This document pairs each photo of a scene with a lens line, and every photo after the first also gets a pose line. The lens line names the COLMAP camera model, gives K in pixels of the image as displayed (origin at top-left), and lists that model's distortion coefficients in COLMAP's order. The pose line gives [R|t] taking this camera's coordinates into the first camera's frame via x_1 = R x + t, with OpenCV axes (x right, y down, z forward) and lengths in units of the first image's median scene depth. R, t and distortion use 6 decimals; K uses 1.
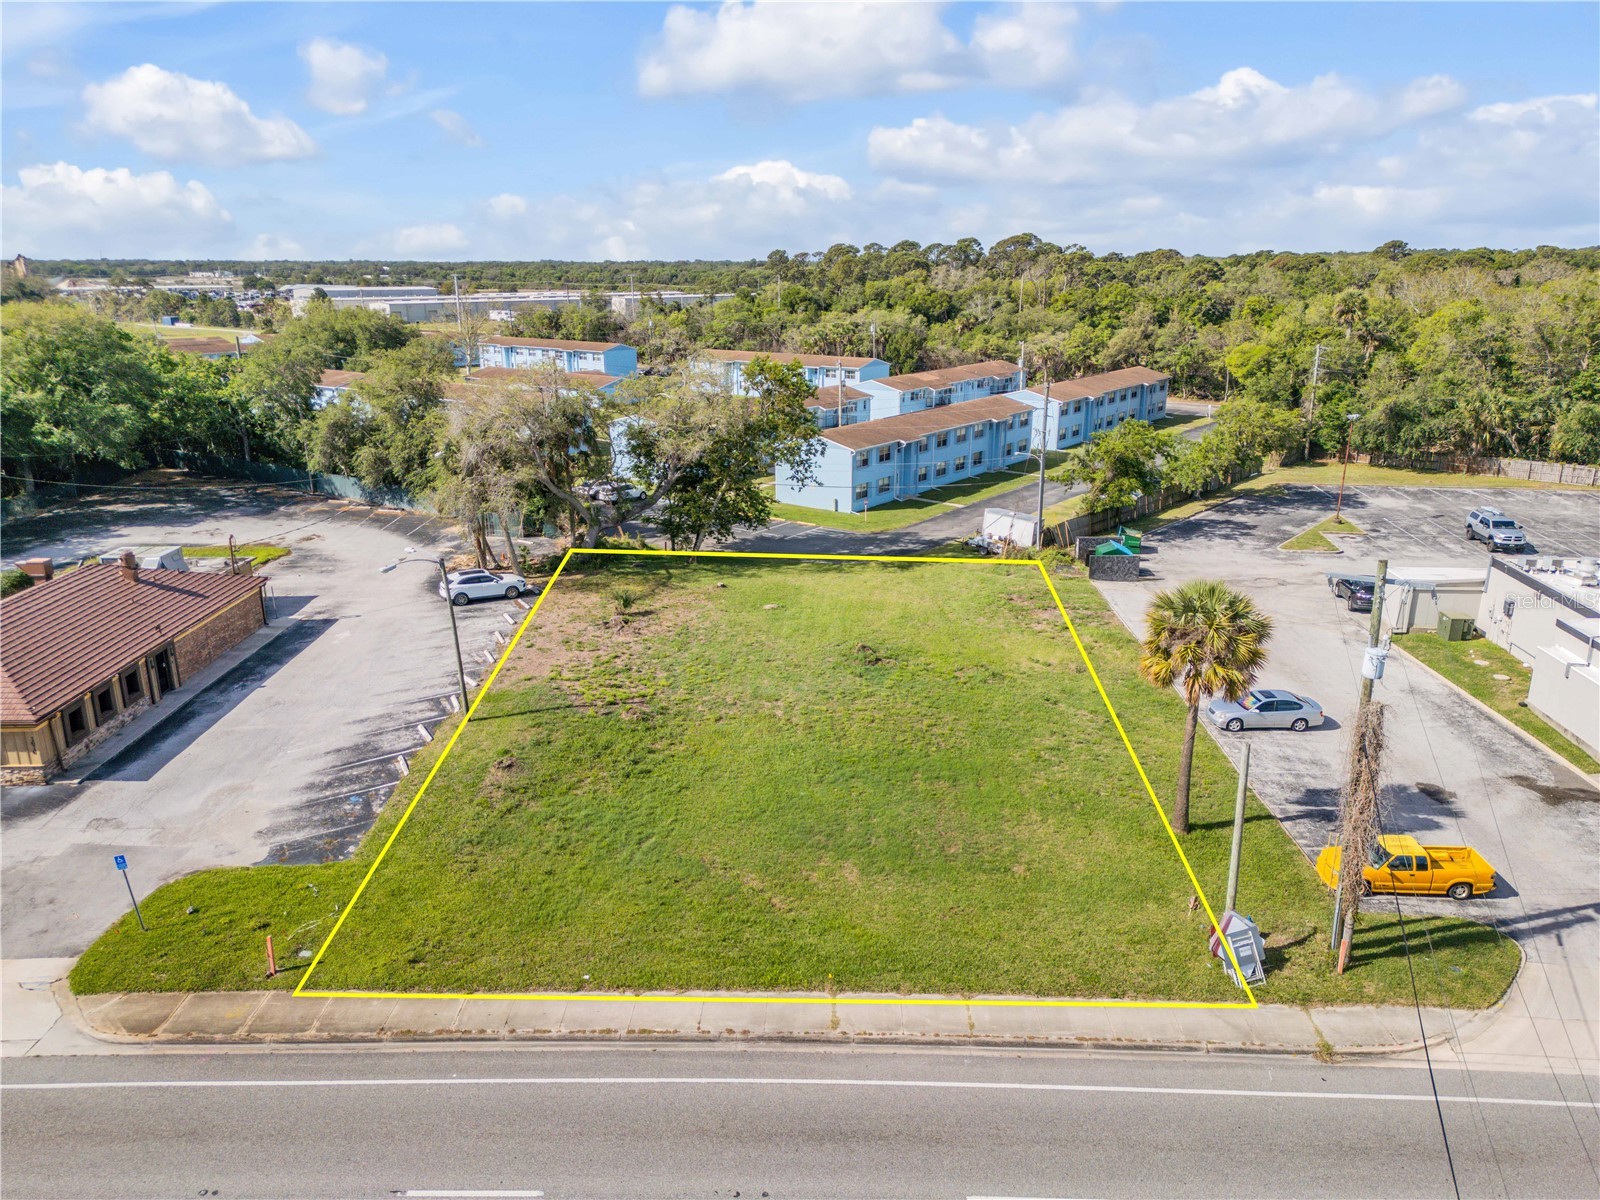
lens RADIAL K [[1122.0, 0, 800.0], [0, 1122.0, 600.0], [0, 0, 1]] dist [0.008783, -0.000539]
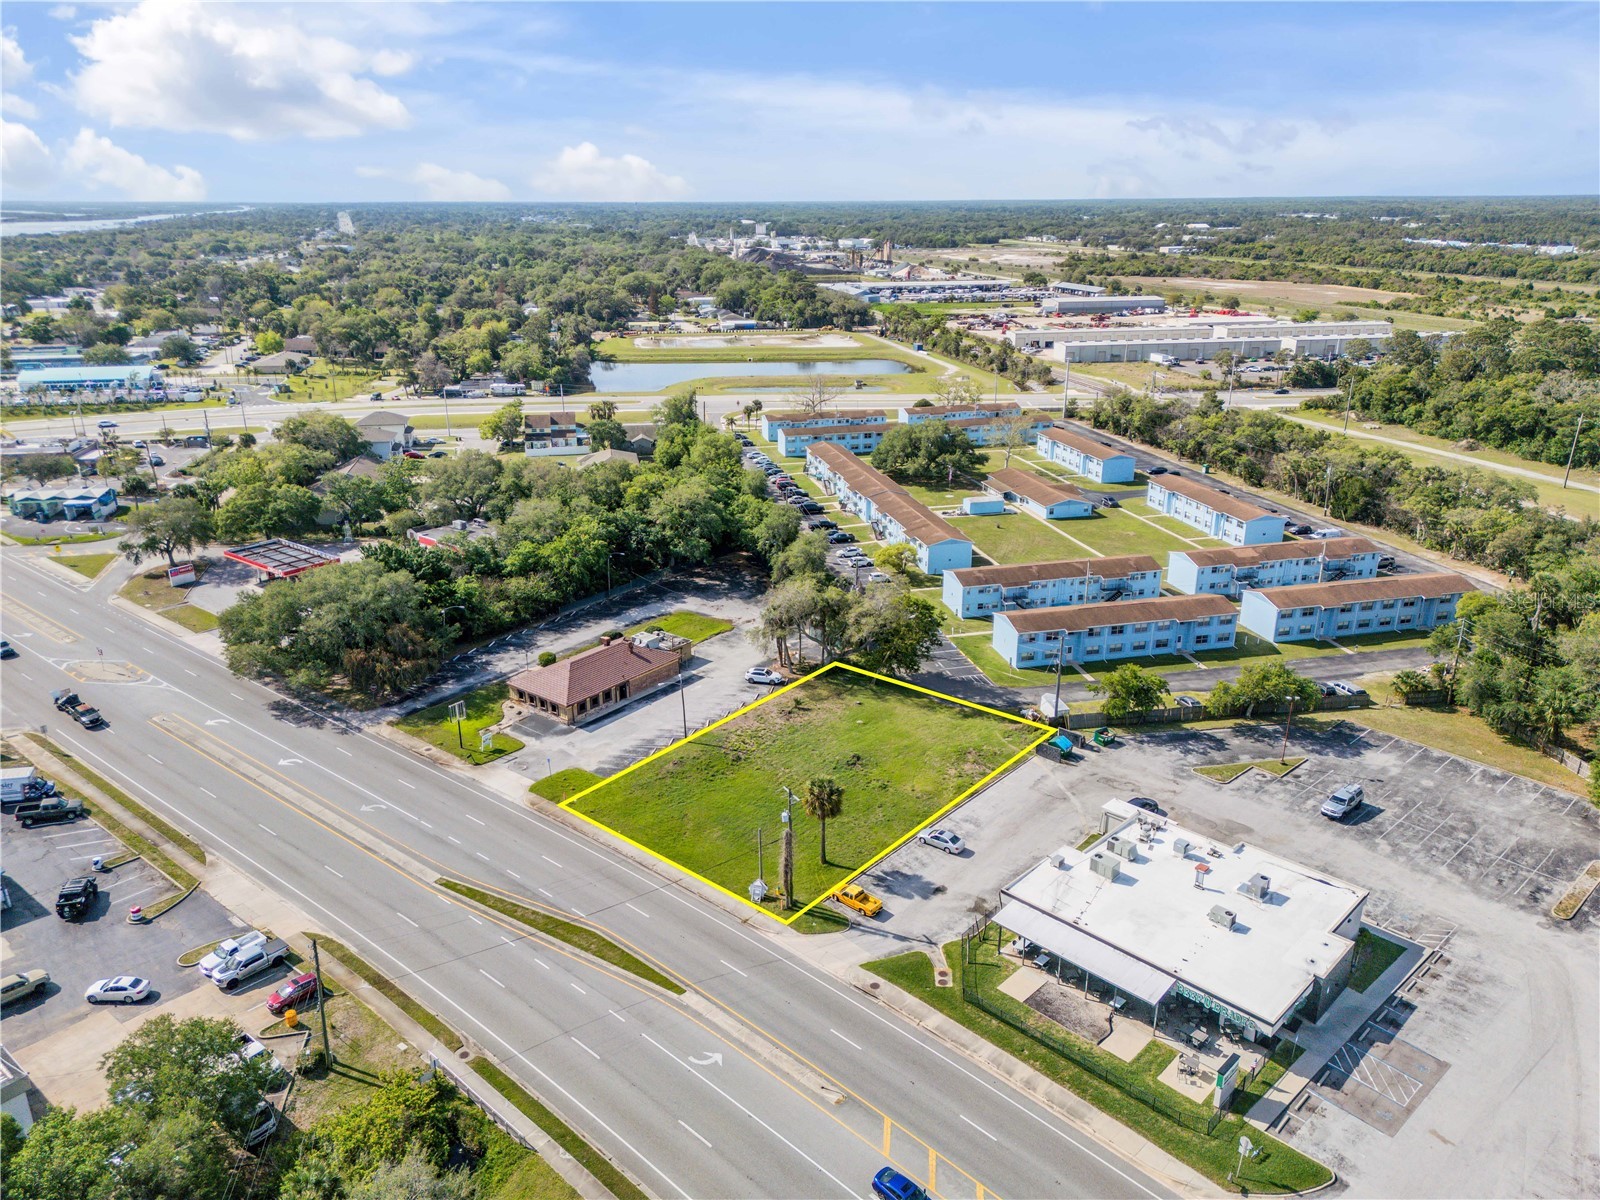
lens RADIAL K [[1122.0, 0, 800.0], [0, 1122.0, 600.0], [0, 0, 1]] dist [0.008783, -0.000539]
pose [[0.772850, 0.217528, -0.596141, 1.373790], [-0.182266, 0.975922, 0.119815, -0.567286], [0.607850, 0.016057, 0.793889, -0.936694]]
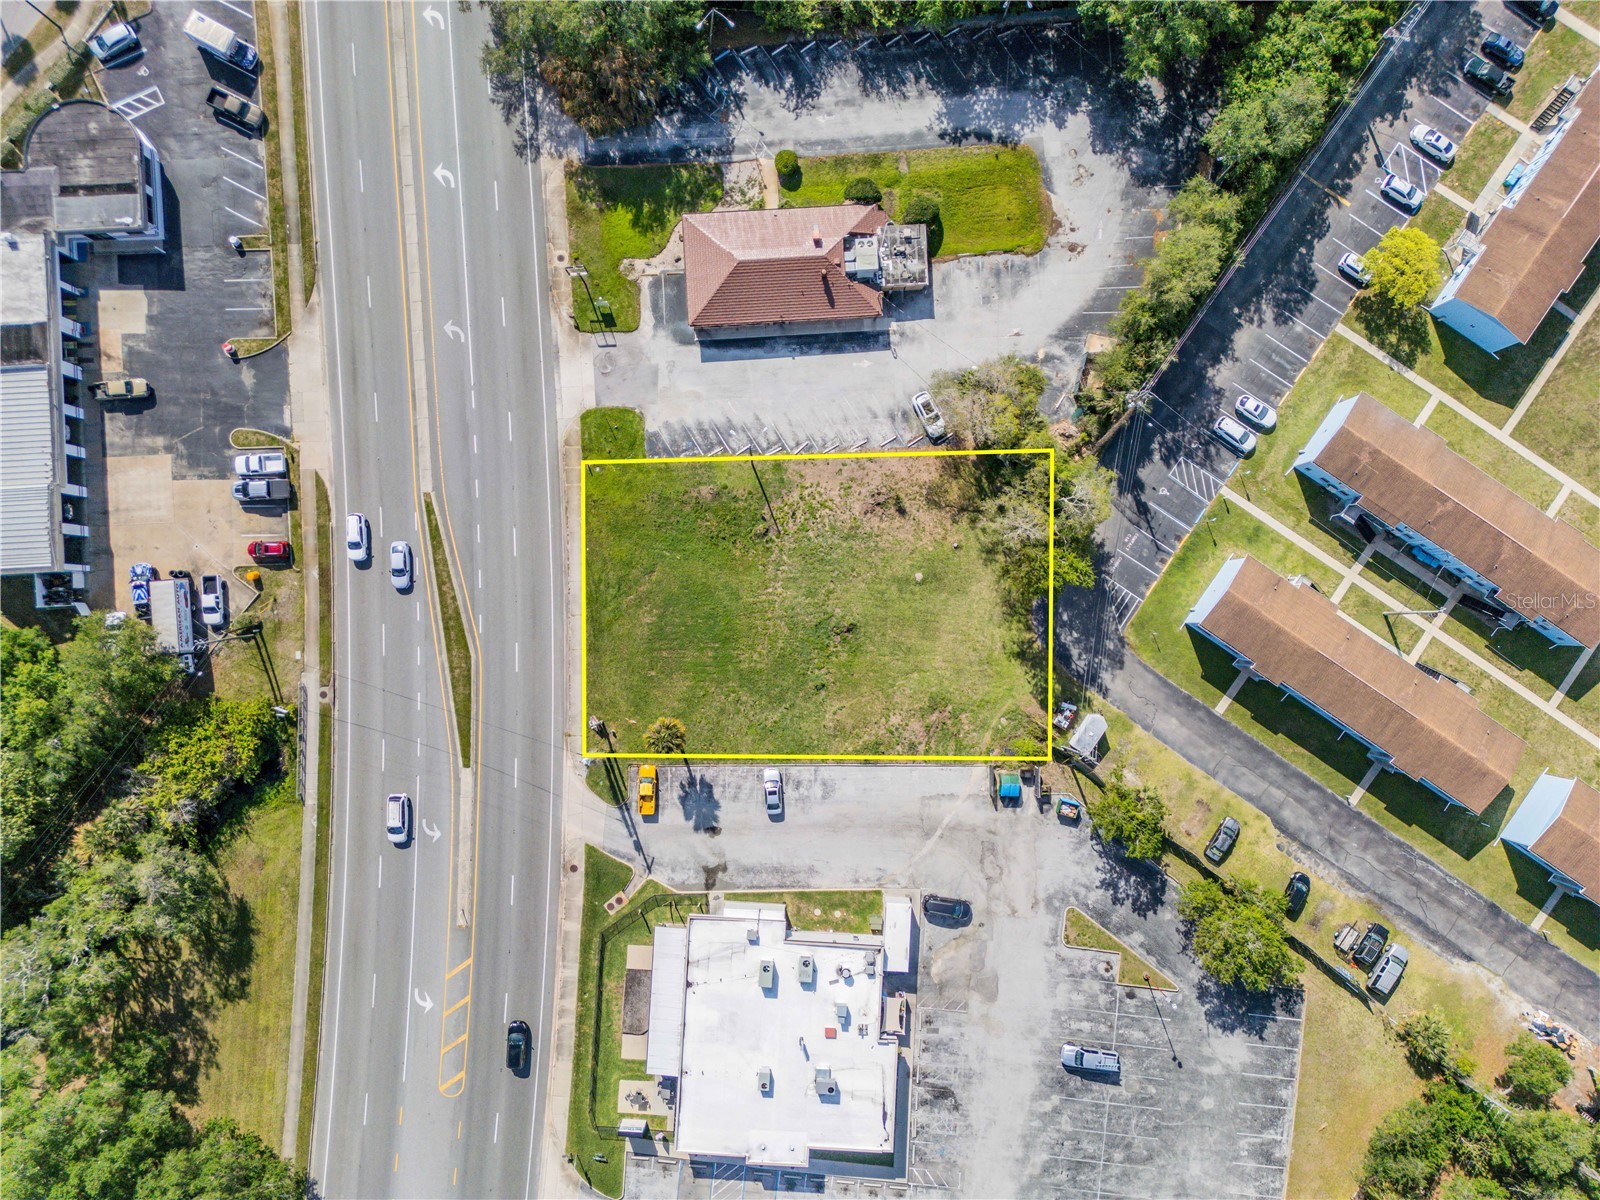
lens RADIAL K [[1122.0, 0, 800.0], [0, 1122.0, 600.0], [0, 0, 1]] dist [0.008783, -0.000539]
pose [[0.040464, 0.999111, -0.011857, 0.031644], [-0.280506, 0.022749, 0.959583, -2.131550], [0.958999, -0.035503, 0.281177, 0.376682]]
